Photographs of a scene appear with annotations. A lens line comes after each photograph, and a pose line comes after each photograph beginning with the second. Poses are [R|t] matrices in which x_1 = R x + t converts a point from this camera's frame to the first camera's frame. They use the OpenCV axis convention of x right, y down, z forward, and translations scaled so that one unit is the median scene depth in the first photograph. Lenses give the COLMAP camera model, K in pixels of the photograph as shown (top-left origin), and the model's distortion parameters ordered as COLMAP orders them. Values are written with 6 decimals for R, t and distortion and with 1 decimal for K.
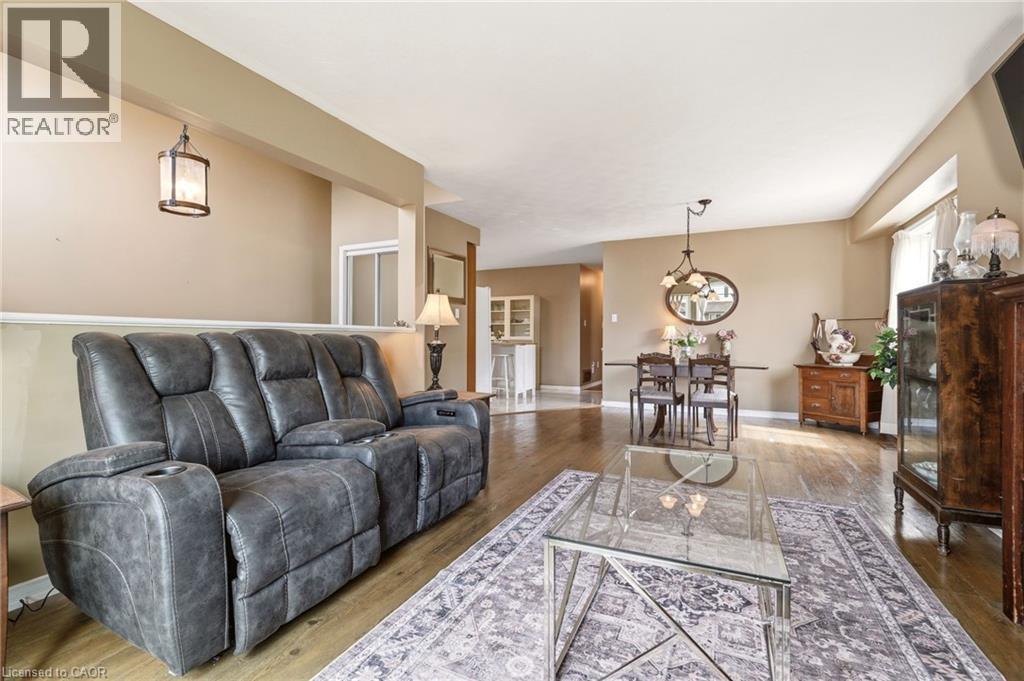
lens RADIAL K [[457.2, 0, 515.9], [0, 457.2, 338.1], [0, 0, 1]] dist [-0.006447, 0.002012]
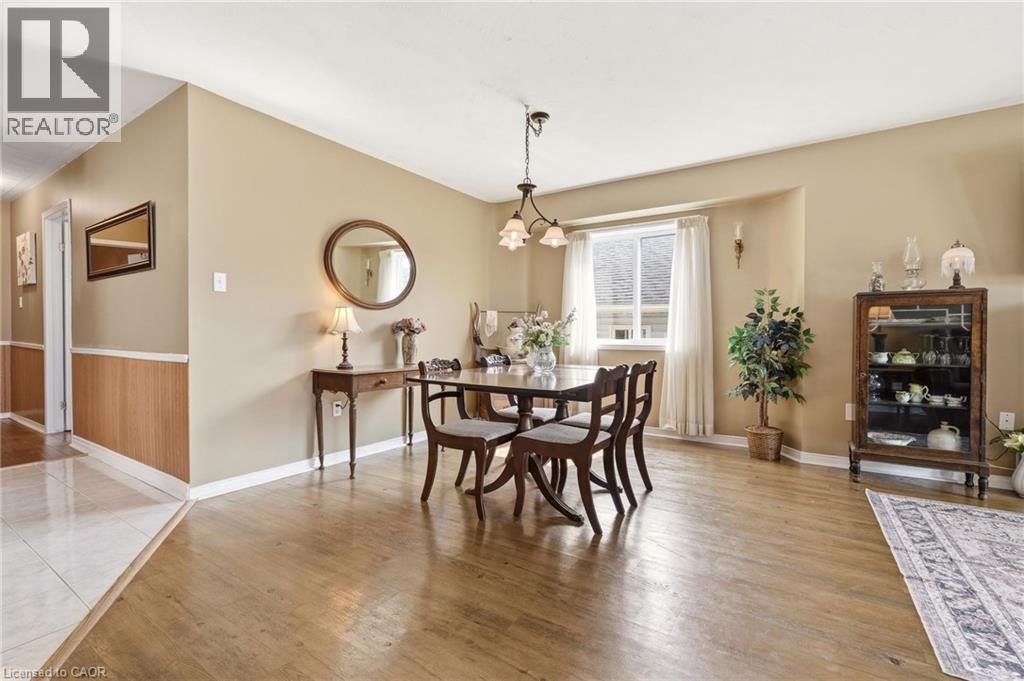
lens RADIAL K [[457.2, 0, 514.7], [0, 457.2, 338.7], [0, 0, 1]] dist [-0.006447, 0.002012]
pose [[0.133810, -0.016326, 0.990872, -0.316550], [-0.003671, 0.999849, 0.016969, -0.000450], [-0.991000, -0.005908, 0.133730, 1.316000]]
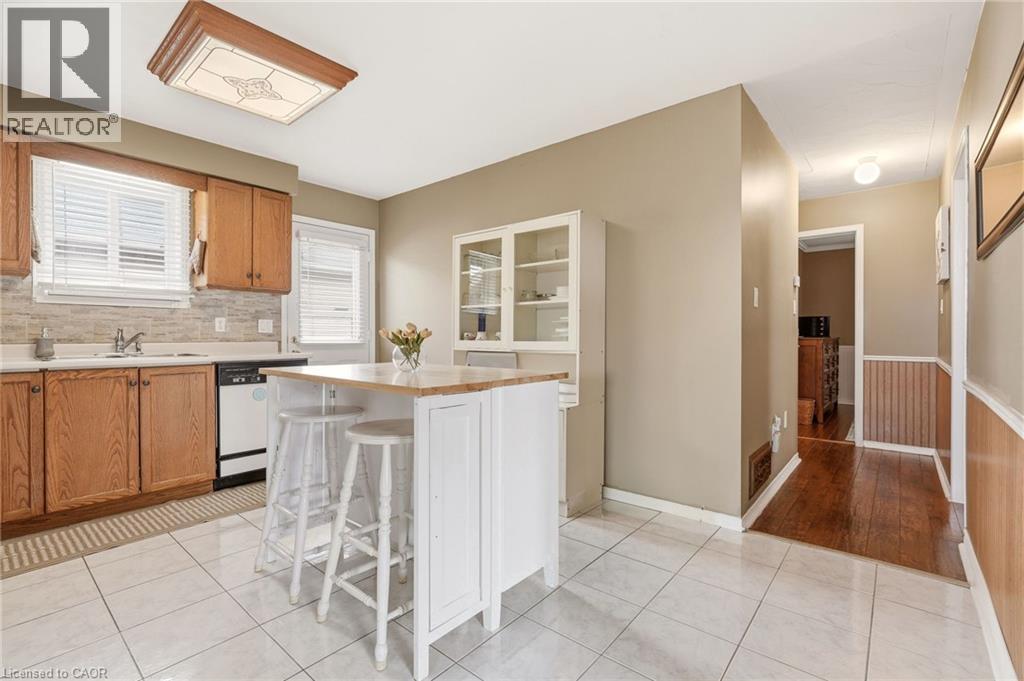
lens RADIAL K [[457.2, 0, 508.3], [0, 457.2, 340.5], [0, 0, 1]] dist [-0.006447, 0.002012]
pose [[0.965811, -0.001386, -0.259243, 0.183777], [0.004337, 0.999932, 0.010814, -0.020320], [0.259211, -0.011569, 0.965752, 1.725693]]
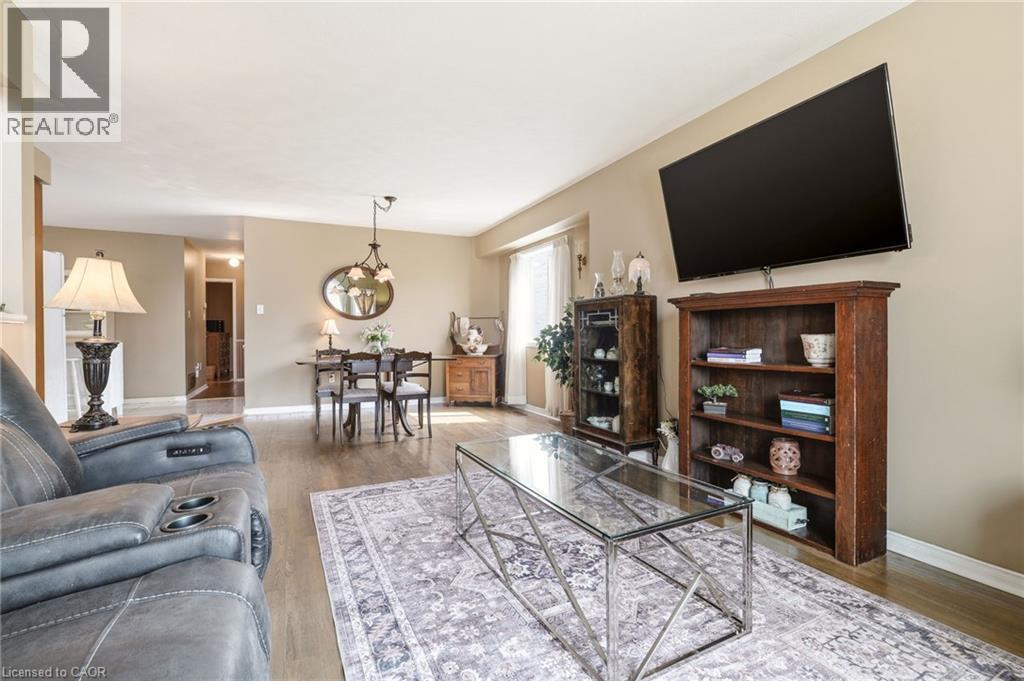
lens RADIAL K [[457.2, 0, 512.8], [0, 457.2, 339.5], [0, 0, 1]] dist [-0.006447, 0.002012]
pose [[0.622586, -0.012066, 0.782459, -0.300273], [0.001821, 0.999901, 0.013971, 0.001258], [-0.782550, -0.007273, 0.622546, 0.210868]]
